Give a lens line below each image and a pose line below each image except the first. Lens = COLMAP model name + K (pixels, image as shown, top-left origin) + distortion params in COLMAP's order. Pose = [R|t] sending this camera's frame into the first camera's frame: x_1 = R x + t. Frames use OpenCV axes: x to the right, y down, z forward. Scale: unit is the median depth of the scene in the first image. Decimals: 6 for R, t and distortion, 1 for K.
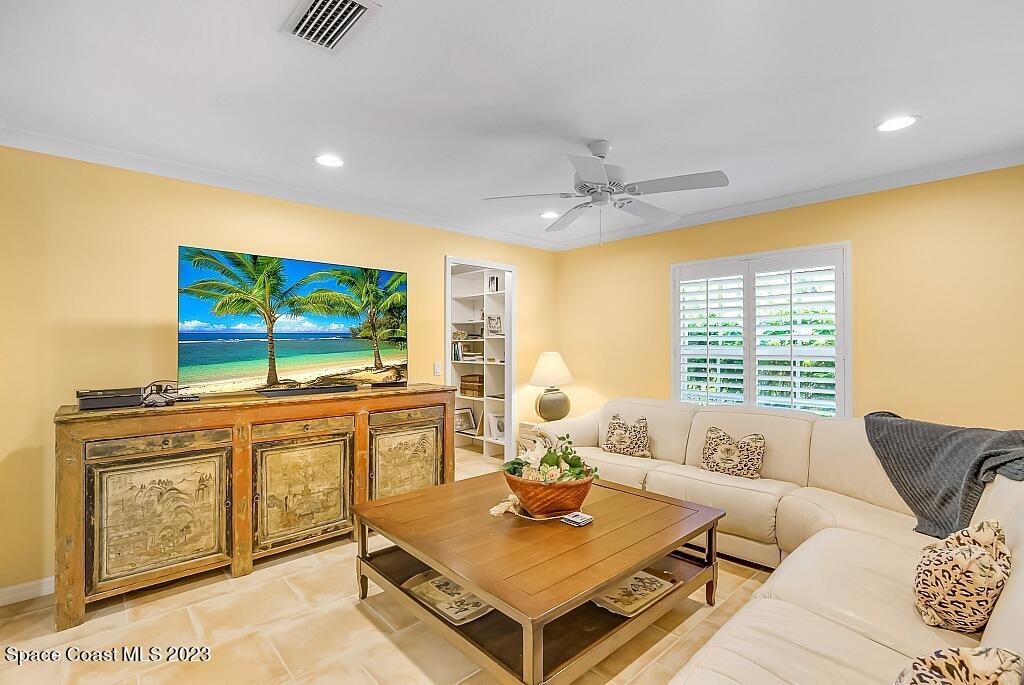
lens RADIAL K [[472.8, 0, 513.9], [0, 472.8, 341.8], [0, 0, 1]] dist [-0.005927, -0.000472]
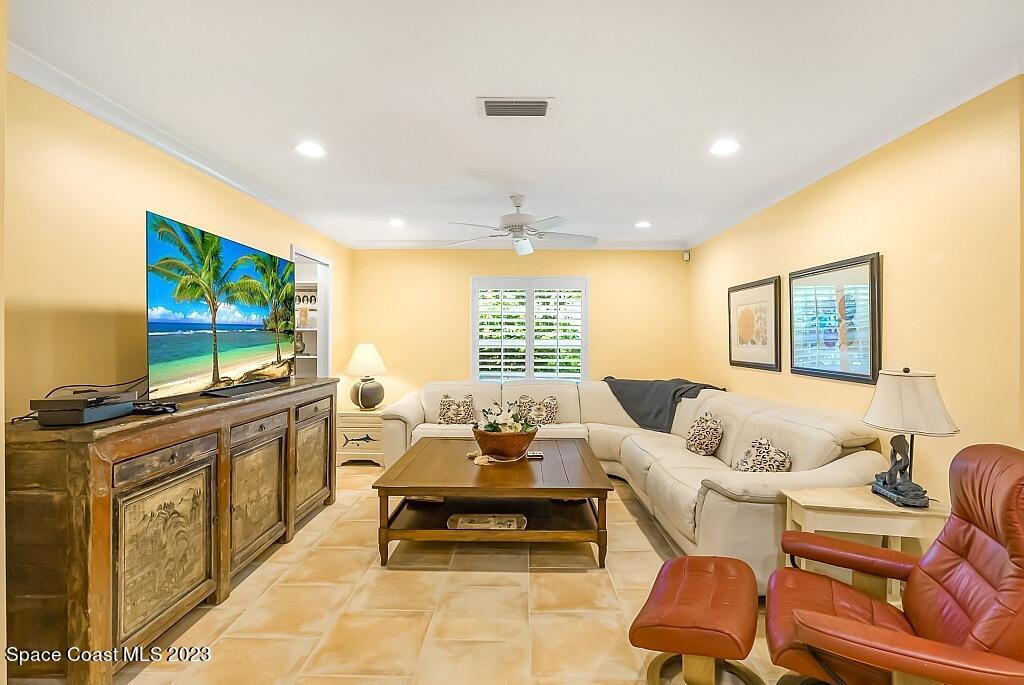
lens RADIAL K [[472.8, 0, 519.8], [0, 472.8, 343.1], [0, 0, 1]] dist [-0.005927, -0.000472]
pose [[0.693771, -0.003707, 0.720186, -0.748501], [-0.009287, 0.999858, 0.014094, -0.000221], [-0.720135, -0.016466, 0.693638, 0.000383]]
